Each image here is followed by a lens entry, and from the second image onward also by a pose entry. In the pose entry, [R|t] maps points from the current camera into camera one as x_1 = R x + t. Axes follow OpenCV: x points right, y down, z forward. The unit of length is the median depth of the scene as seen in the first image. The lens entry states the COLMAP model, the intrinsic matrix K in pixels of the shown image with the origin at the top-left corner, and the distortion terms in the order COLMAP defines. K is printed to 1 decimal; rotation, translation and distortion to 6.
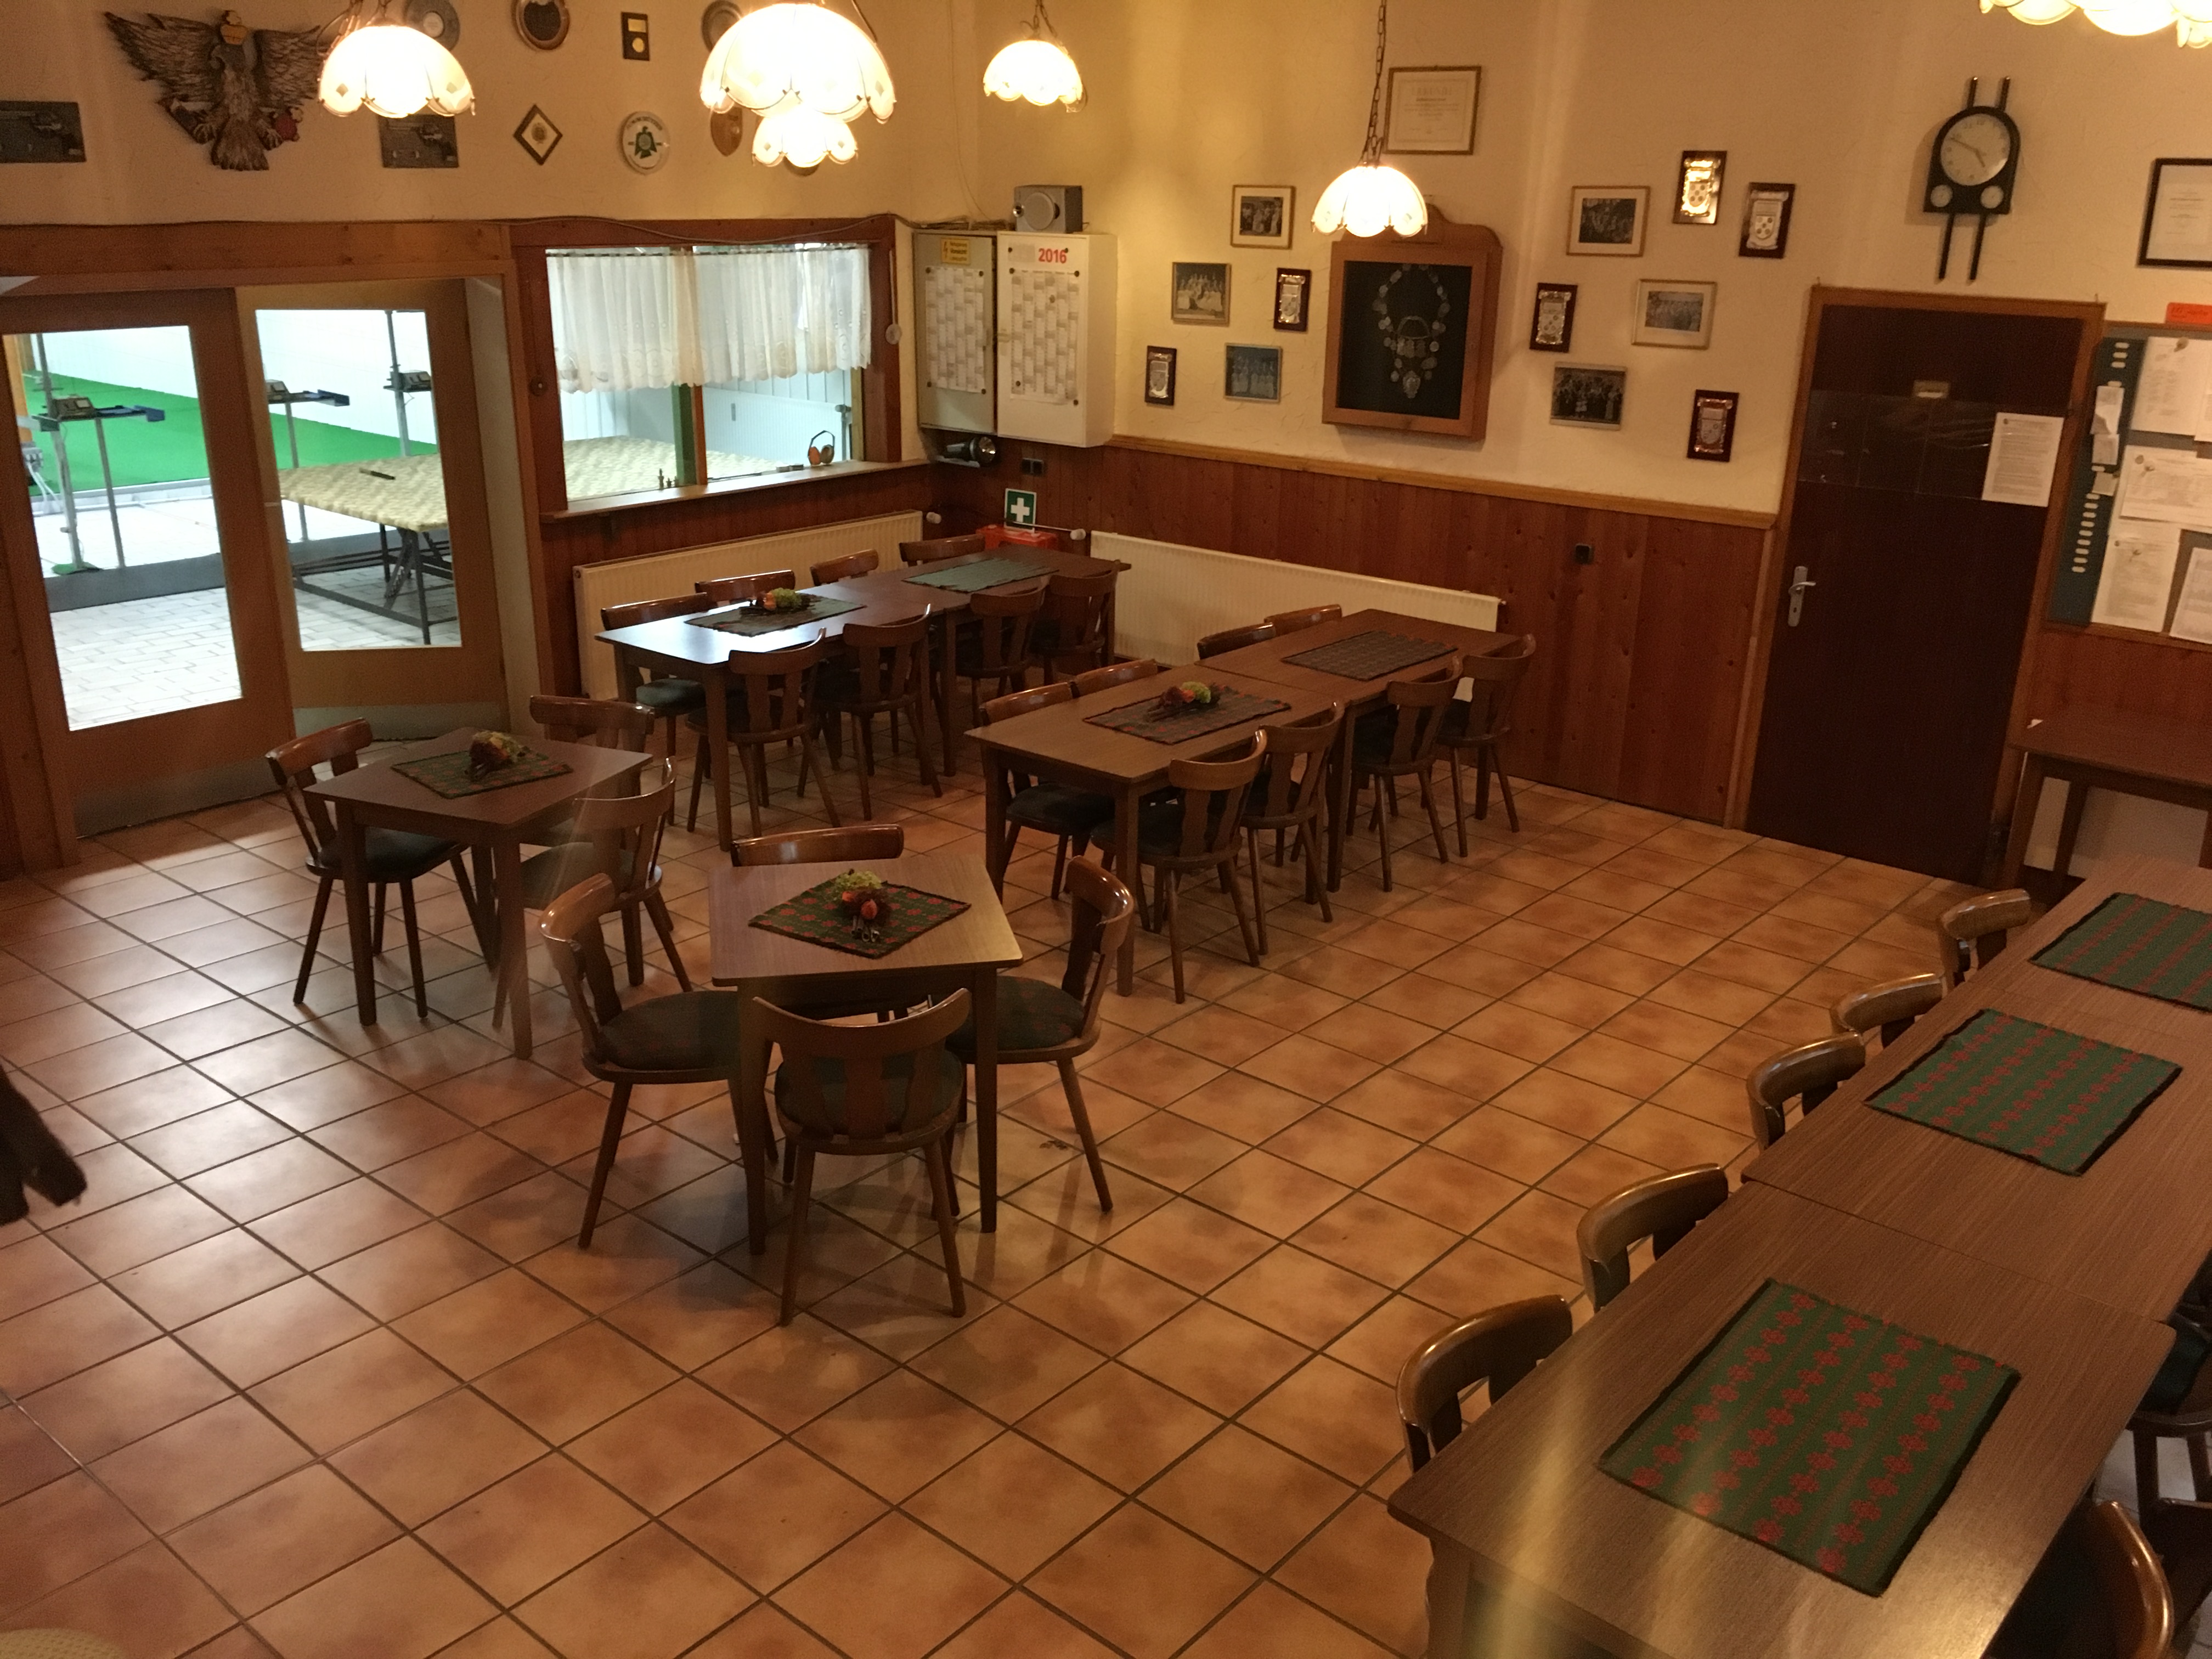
lens RADIAL K [[1870.9, 0, 1106.4], [0, 1870.9, 828.4], [0, 0, 1]] dist [0.072118, -0.101461]
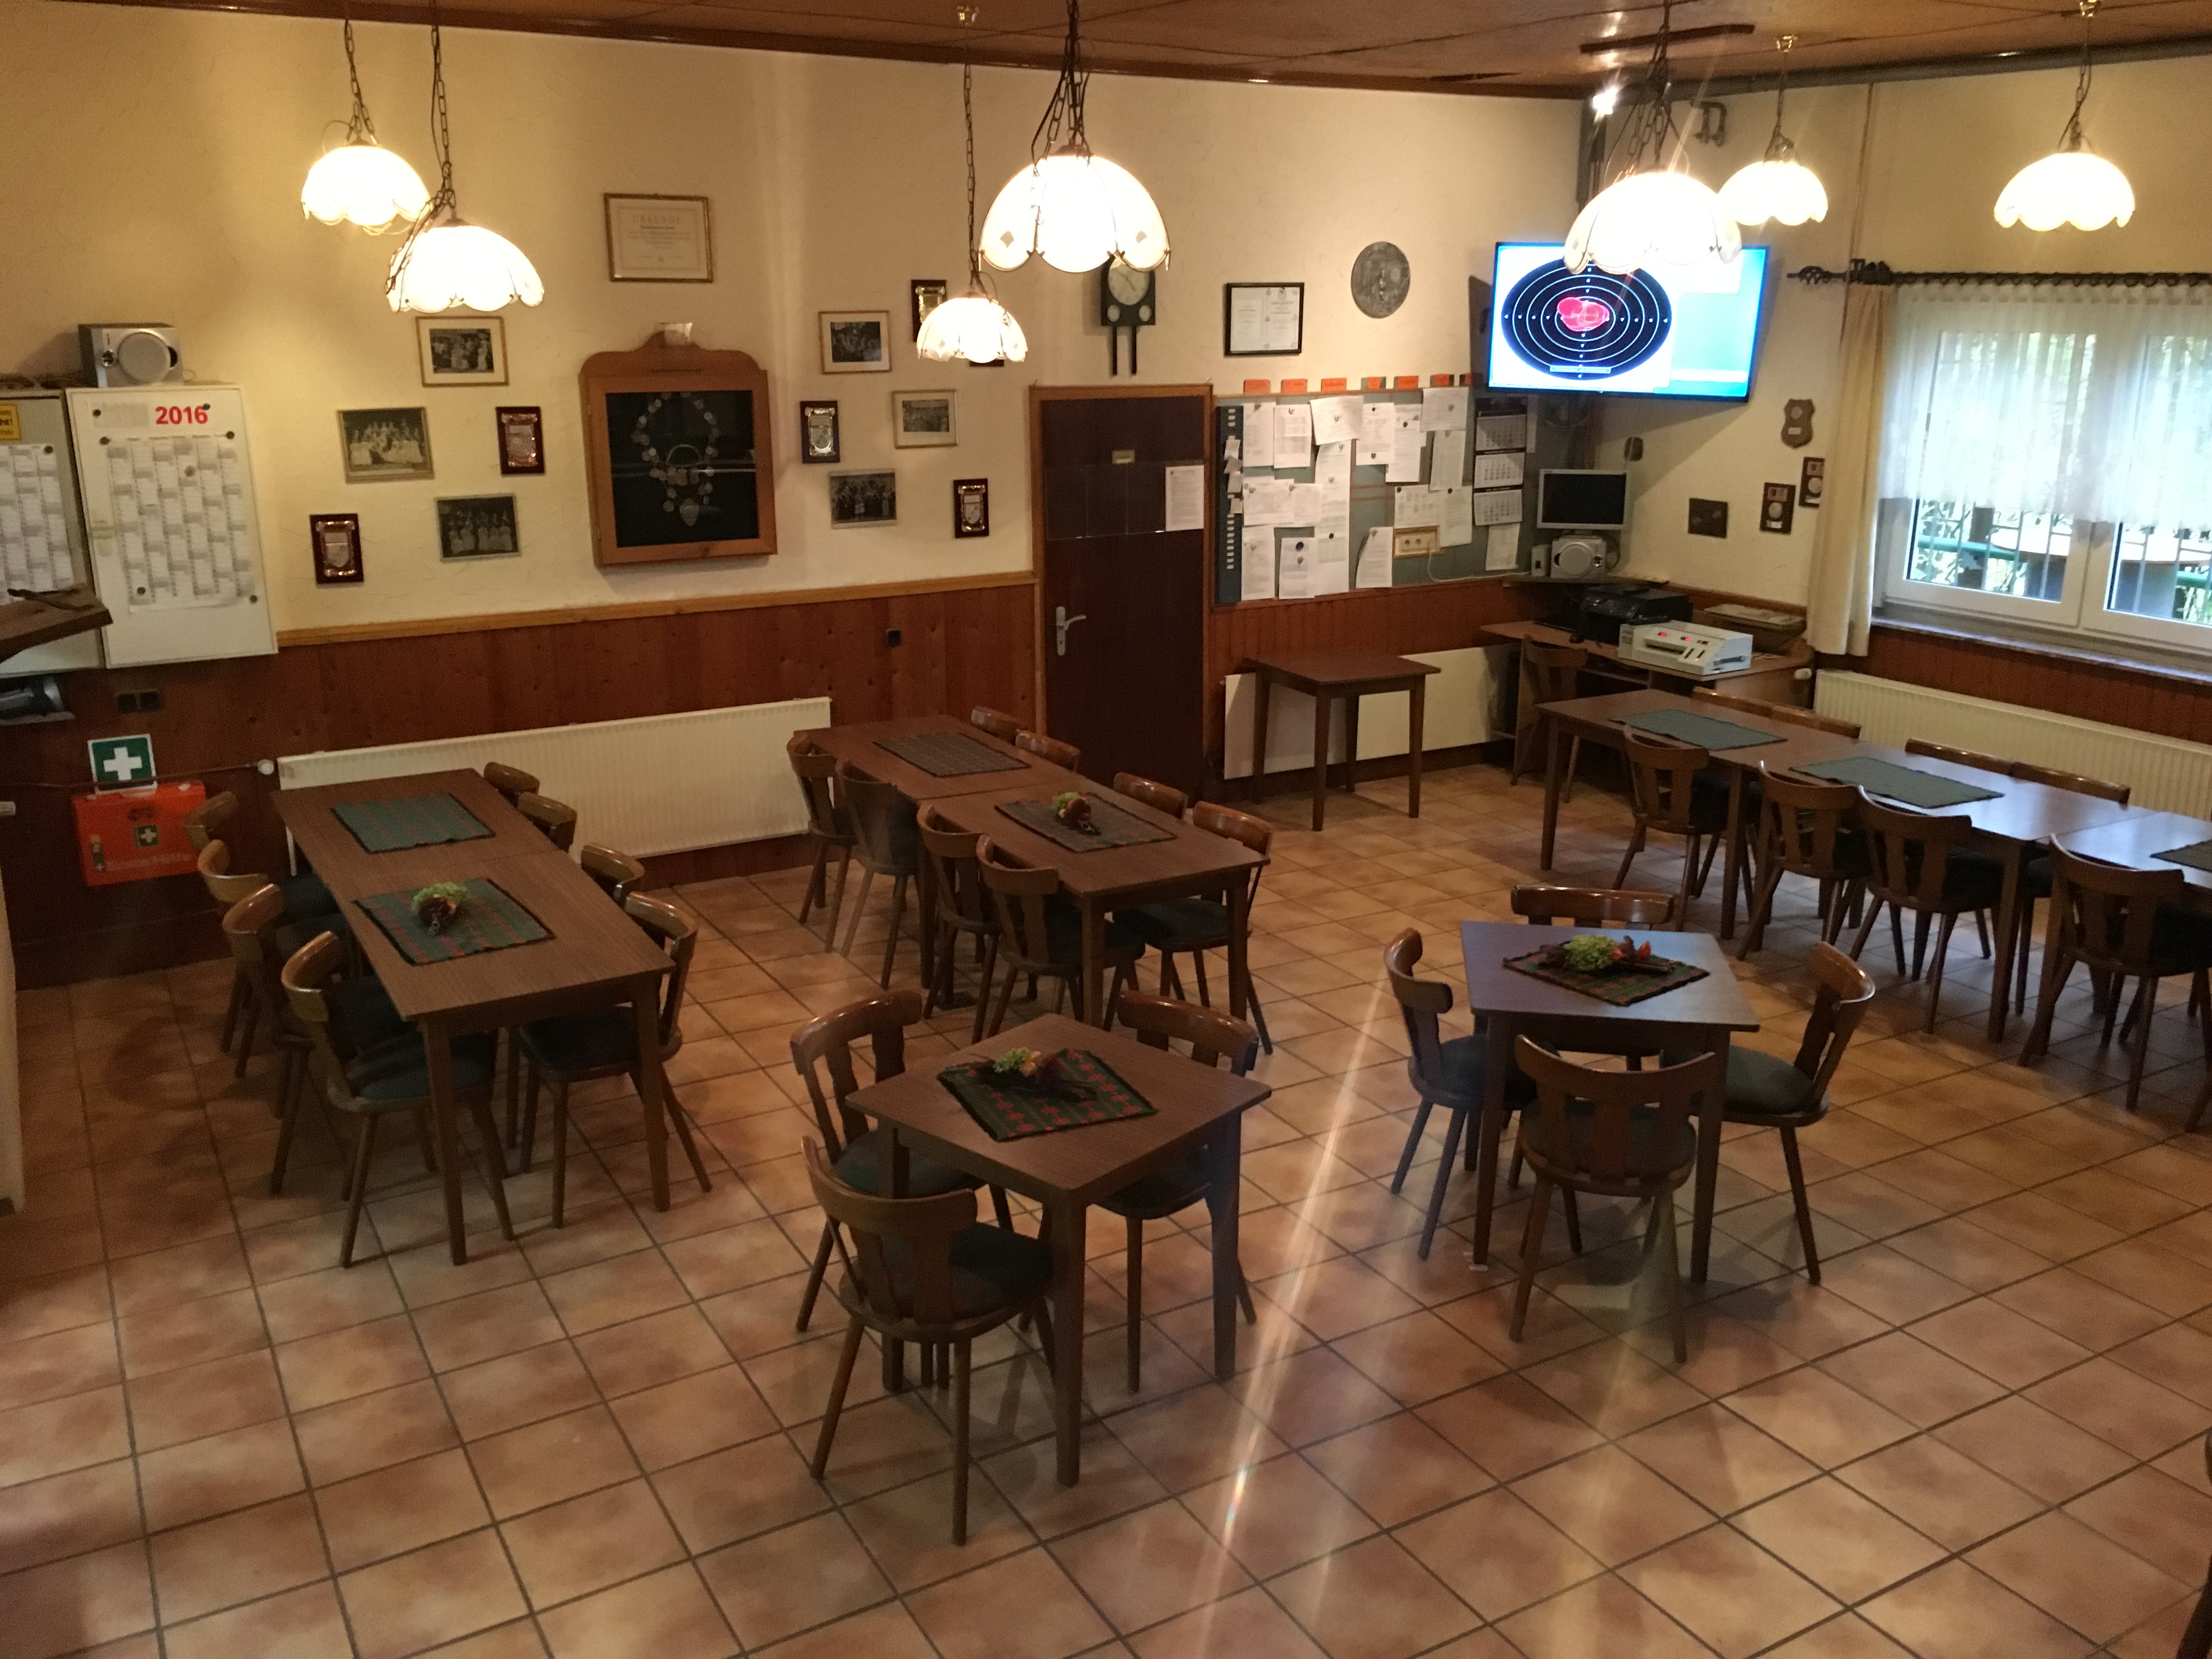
lens RADIAL K [[1870.9, 0, 1107.0], [0, 1870.9, 823.4], [0, 0, 1]] dist [0.072118, -0.101461]
pose [[0.338387, -0.273440, 0.900403, -0.729320], [0.315493, 0.934436, 0.165208, -0.188442], [-0.886543, 0.228166, 0.402469, 0.477812]]
